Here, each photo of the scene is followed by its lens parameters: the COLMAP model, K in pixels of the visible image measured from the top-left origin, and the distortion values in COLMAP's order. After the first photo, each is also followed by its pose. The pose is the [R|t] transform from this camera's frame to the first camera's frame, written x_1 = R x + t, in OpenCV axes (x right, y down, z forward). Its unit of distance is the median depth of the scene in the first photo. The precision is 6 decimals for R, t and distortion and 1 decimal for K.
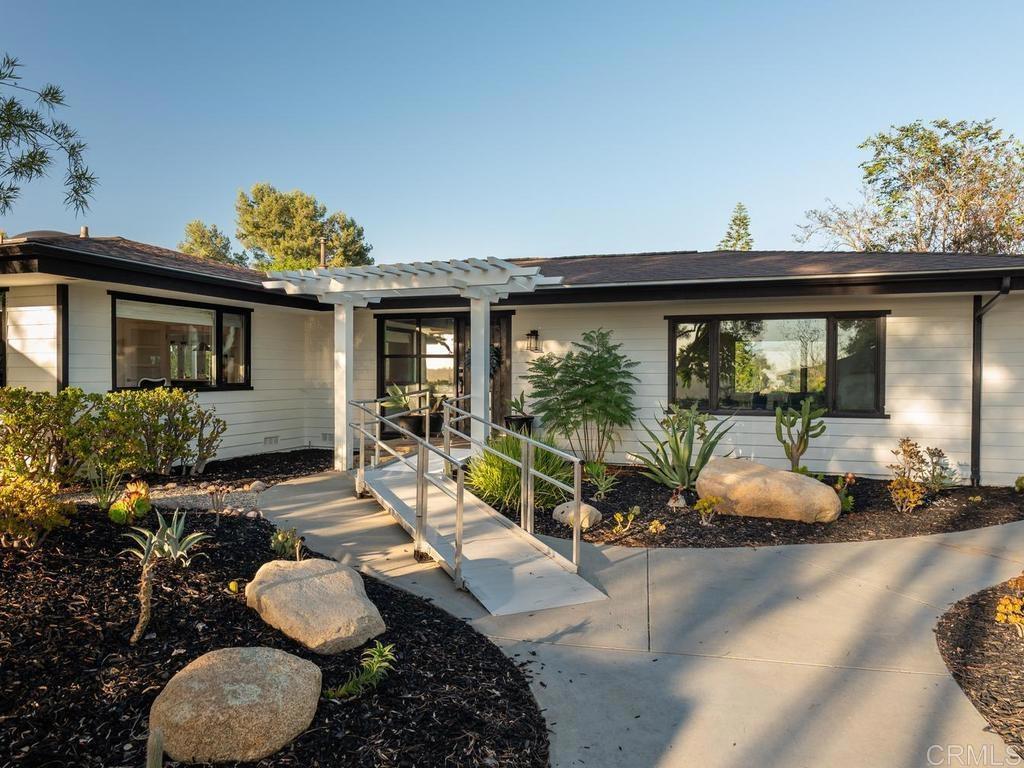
lens RADIAL K [[630.7, 0, 512.0], [0, 630.7, 384.0], [0, 0, 1]] dist [-0.003681, -0.001385]
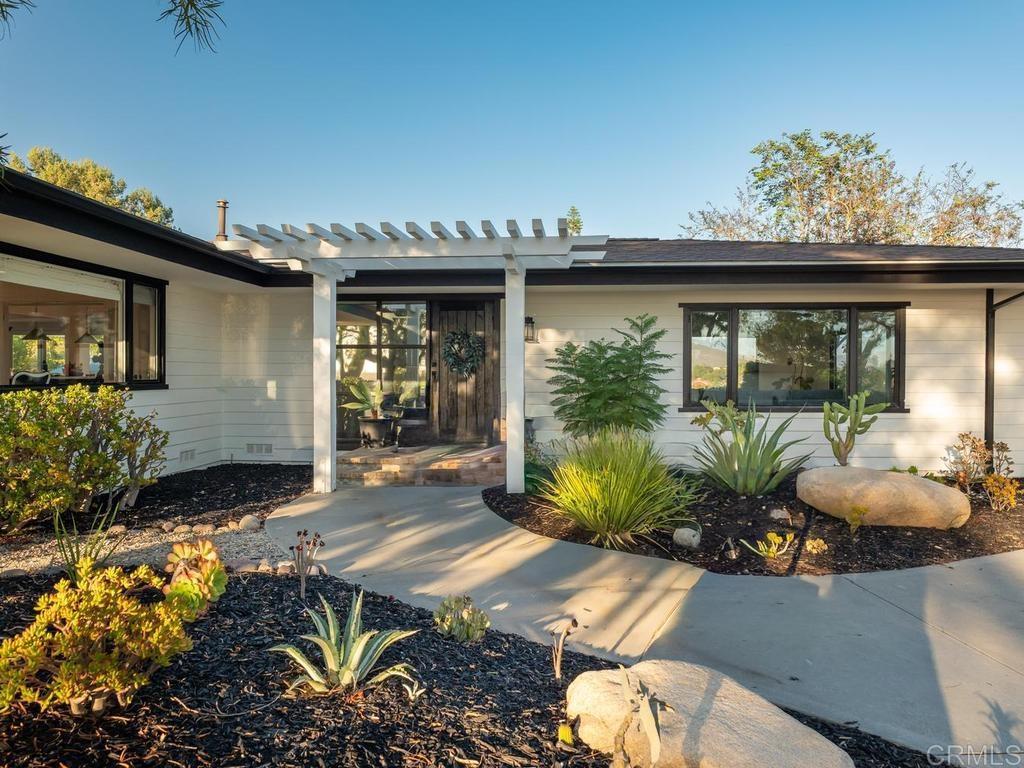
lens RADIAL K [[643.7, 0, 512.0], [0, 643.7, 384.0], [0, 0, 1]] dist [-0.000074, -0.002178]
pose [[0.967563, -0.005744, 0.252566, -0.247763], [0.005528, 0.999983, 0.001563, 0.005496], [-0.252571, -0.000116, 0.967578, 0.184467]]
